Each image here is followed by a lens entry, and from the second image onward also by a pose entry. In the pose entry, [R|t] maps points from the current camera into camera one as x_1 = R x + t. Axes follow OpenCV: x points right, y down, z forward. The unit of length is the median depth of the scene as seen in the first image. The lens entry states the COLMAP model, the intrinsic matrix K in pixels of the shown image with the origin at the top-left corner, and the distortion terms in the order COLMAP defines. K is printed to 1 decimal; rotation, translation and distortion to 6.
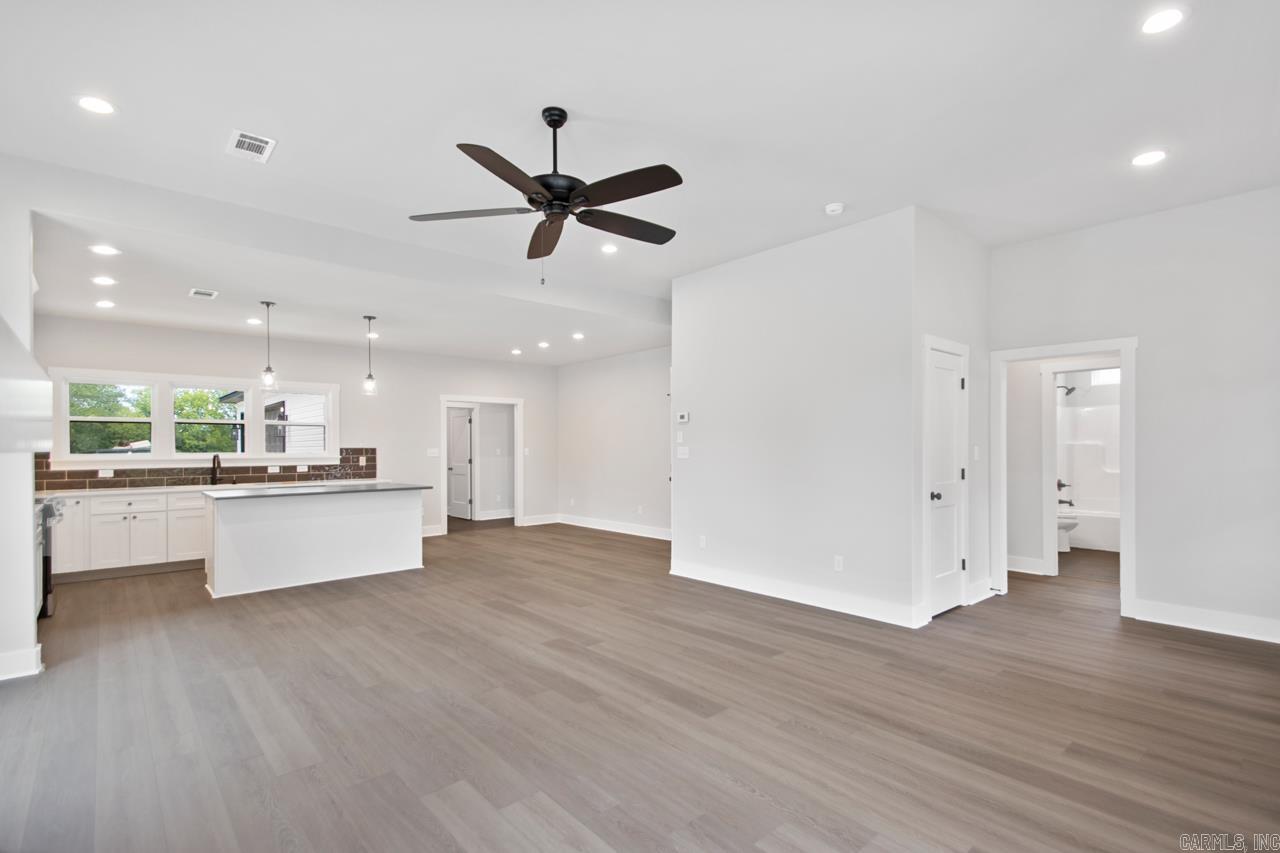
lens RADIAL K [[586.5, 0, 662.2], [0, 586.5, 450.9], [0, 0, 1]] dist [0.034664, -0.000700]
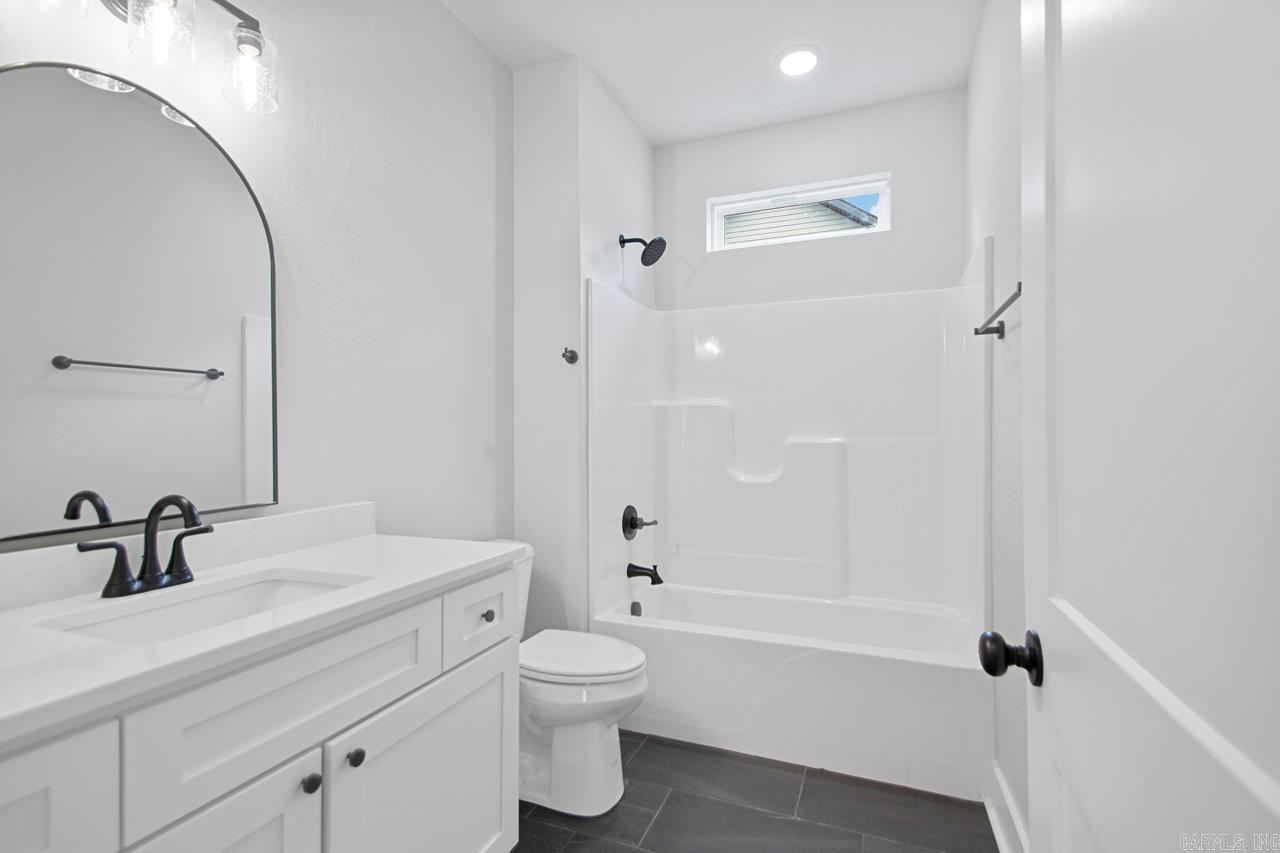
lens RADIAL K [[586.5, 0, 647.7], [0, 586.5, 418.1], [0, 0, 1]] dist [0.034664, -0.000700]
pose [[0.905970, 0.007258, 0.423279, 0.534543], [0.006922, 0.999465, -0.031952, 0.008816], [-0.423284, 0.031877, 0.905436, 0.689552]]
